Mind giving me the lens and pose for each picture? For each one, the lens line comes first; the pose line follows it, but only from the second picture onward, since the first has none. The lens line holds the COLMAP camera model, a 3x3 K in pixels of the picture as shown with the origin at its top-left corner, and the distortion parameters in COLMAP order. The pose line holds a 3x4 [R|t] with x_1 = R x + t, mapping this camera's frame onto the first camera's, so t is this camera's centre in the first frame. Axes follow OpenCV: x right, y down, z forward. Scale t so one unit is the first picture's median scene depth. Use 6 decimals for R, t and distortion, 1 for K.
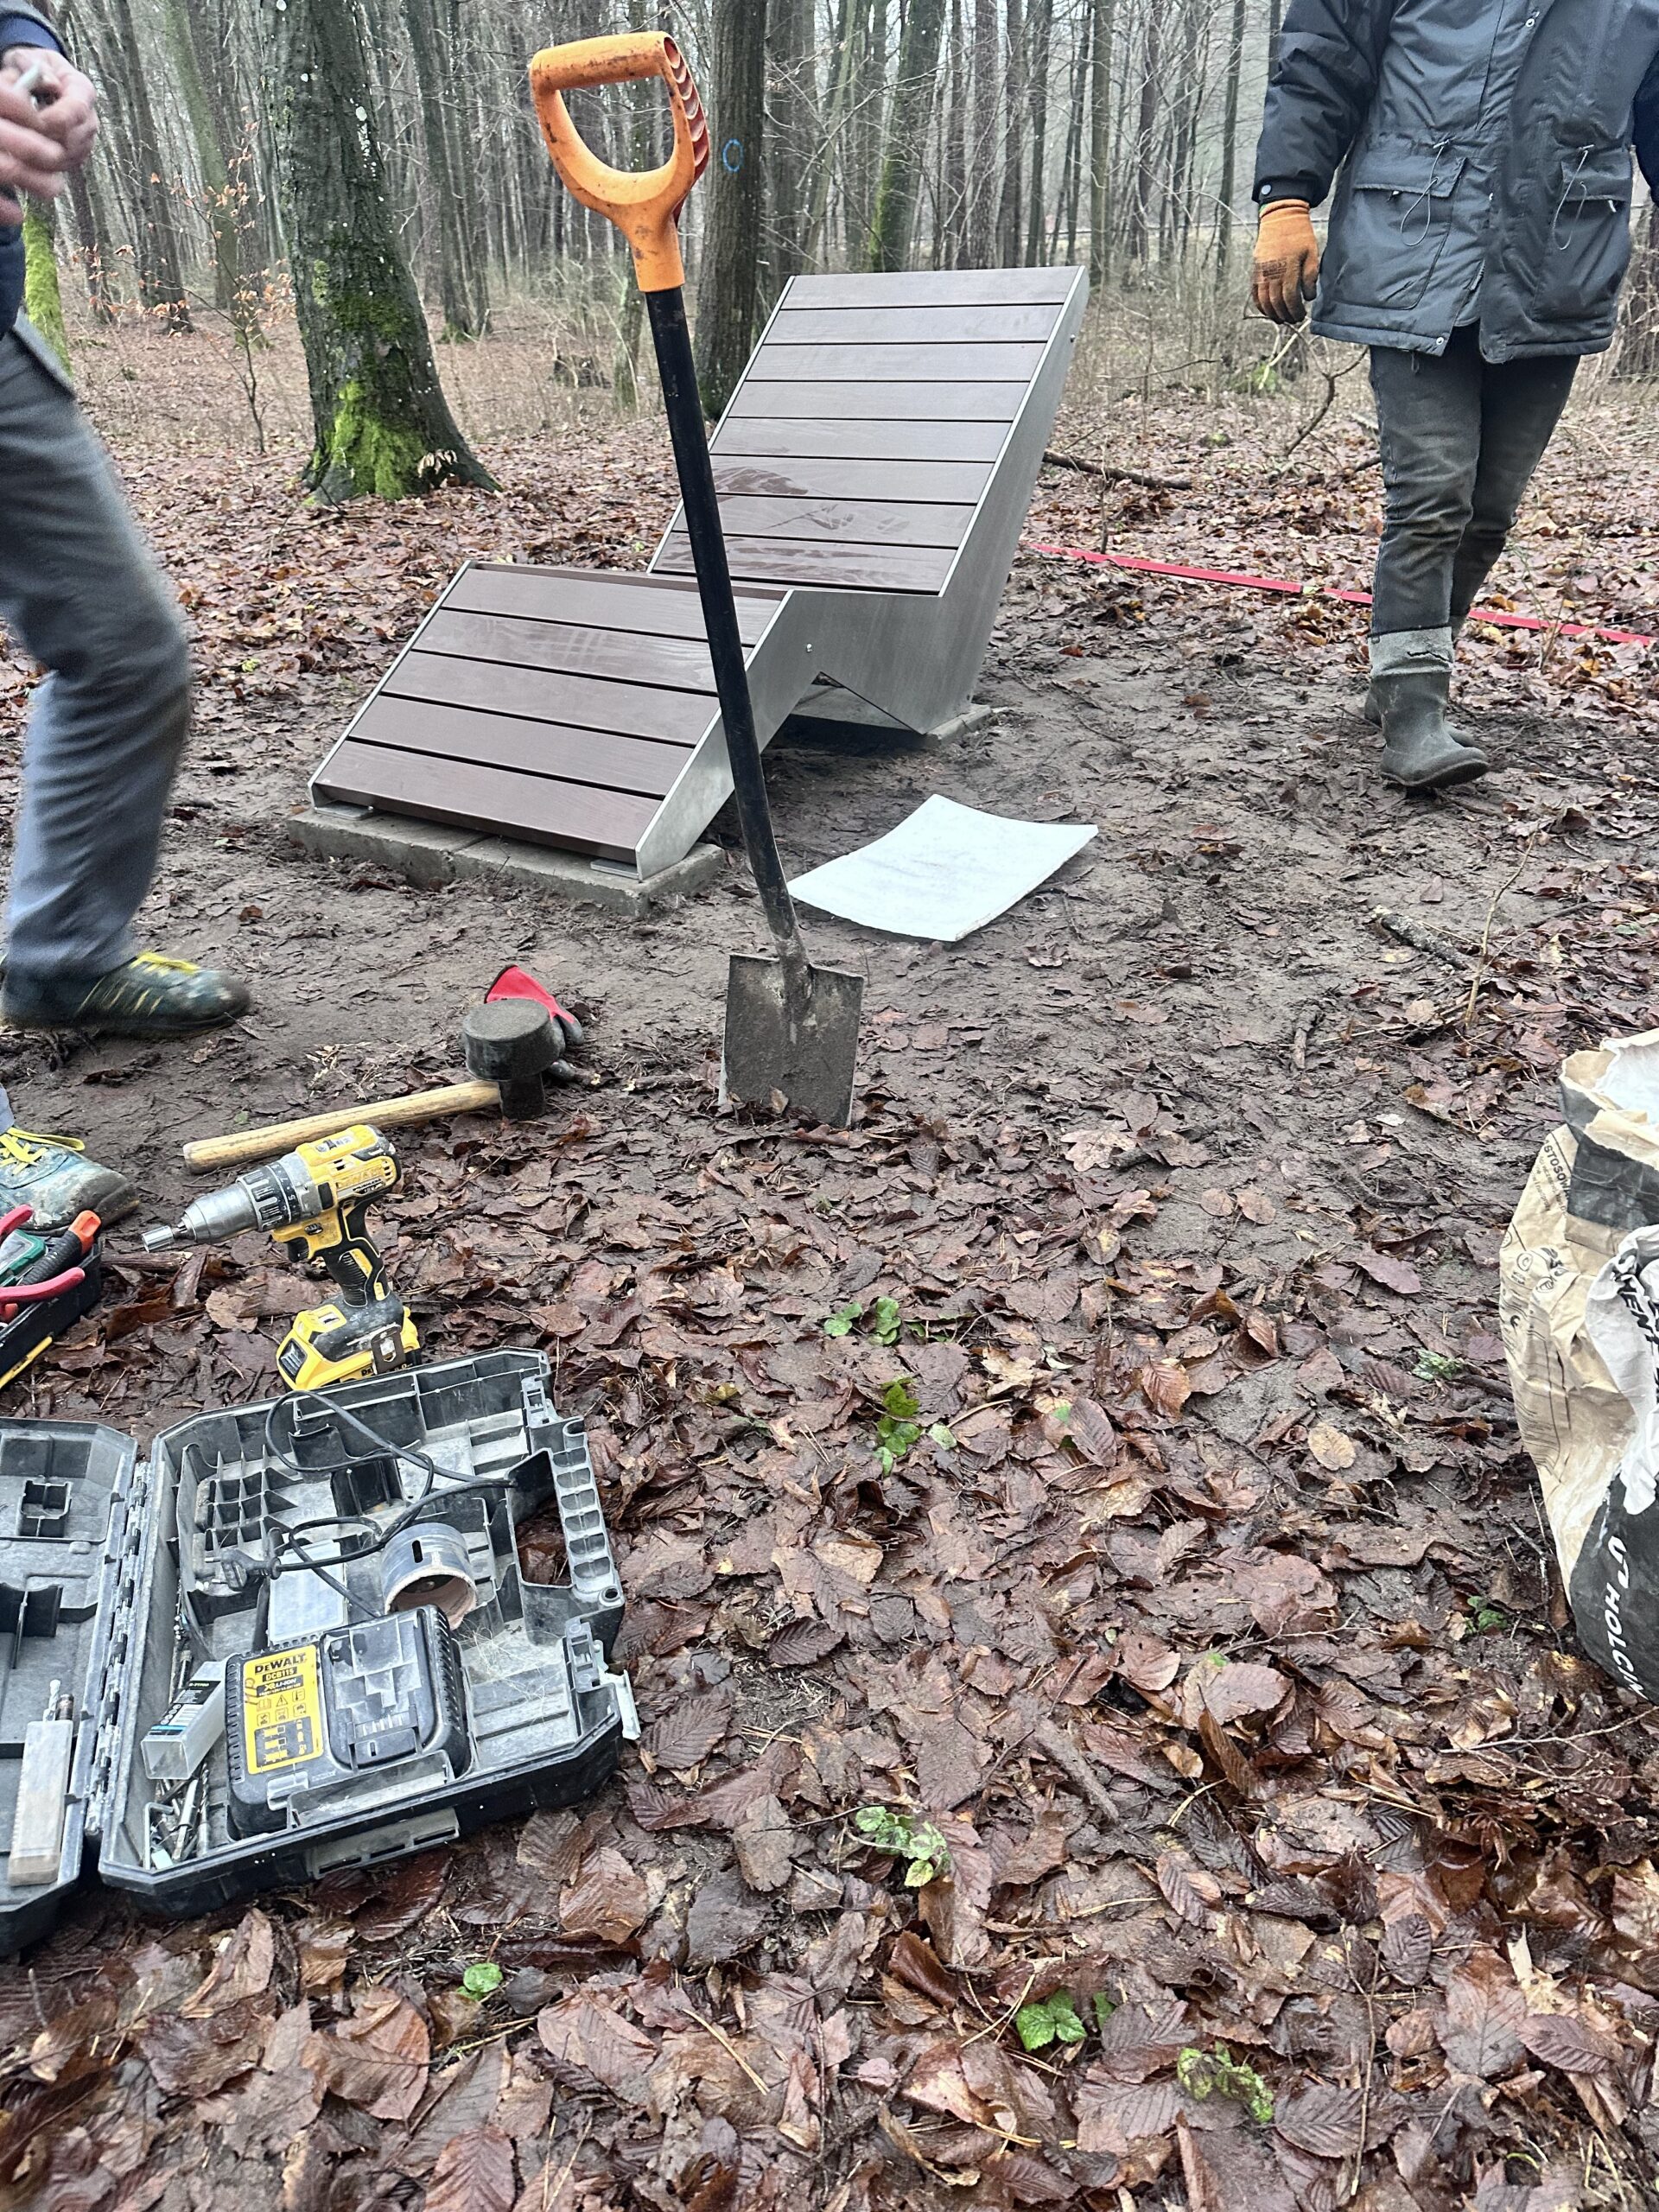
lens RADIAL K [[1526.5, 0, 852.0], [0, 1526.5, 1150.8], [0, 0, 1]] dist [0.099016, -0.214704]
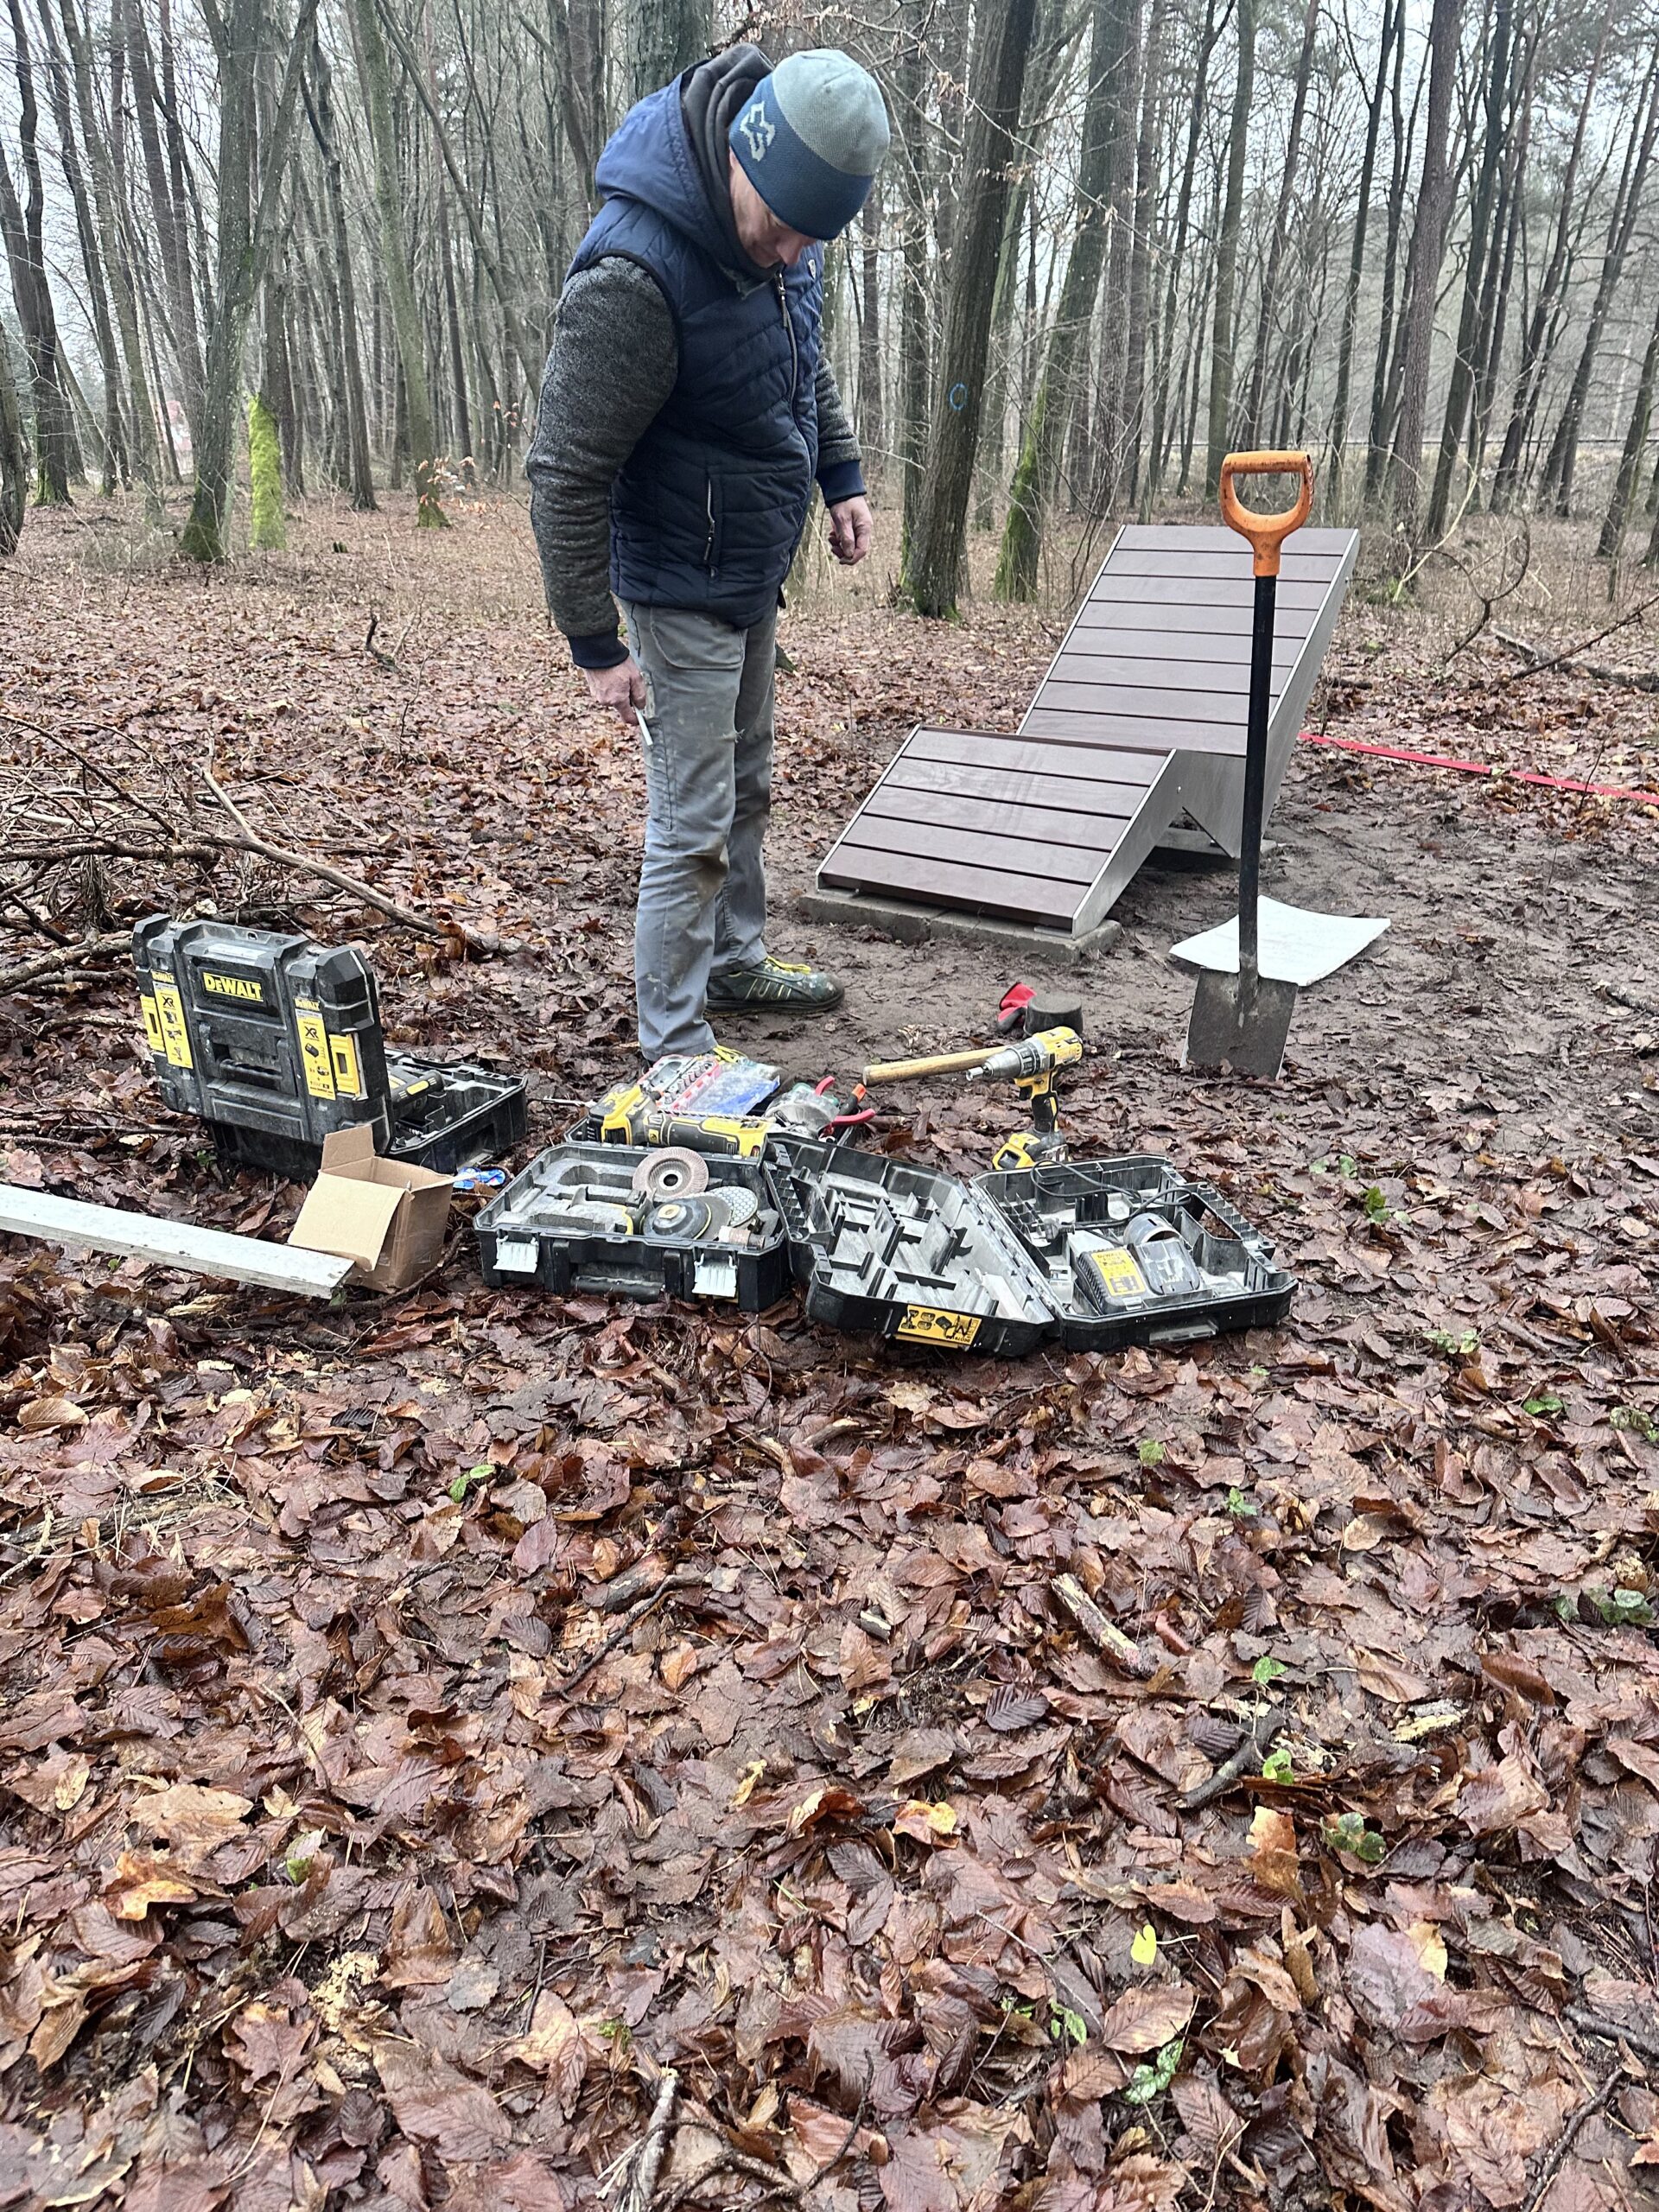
lens RADIAL K [[1518.6, 0, 829.5], [0, 1518.6, 1106.0], [0, 0, 1]] dist [-0.023230, -0.008173]
pose [[0.995306, 0.055174, -0.079507, -0.265876], [-0.064633, 0.990450, -0.121788, 0.181958], [0.072028, 0.126355, 0.989367, -0.439701]]
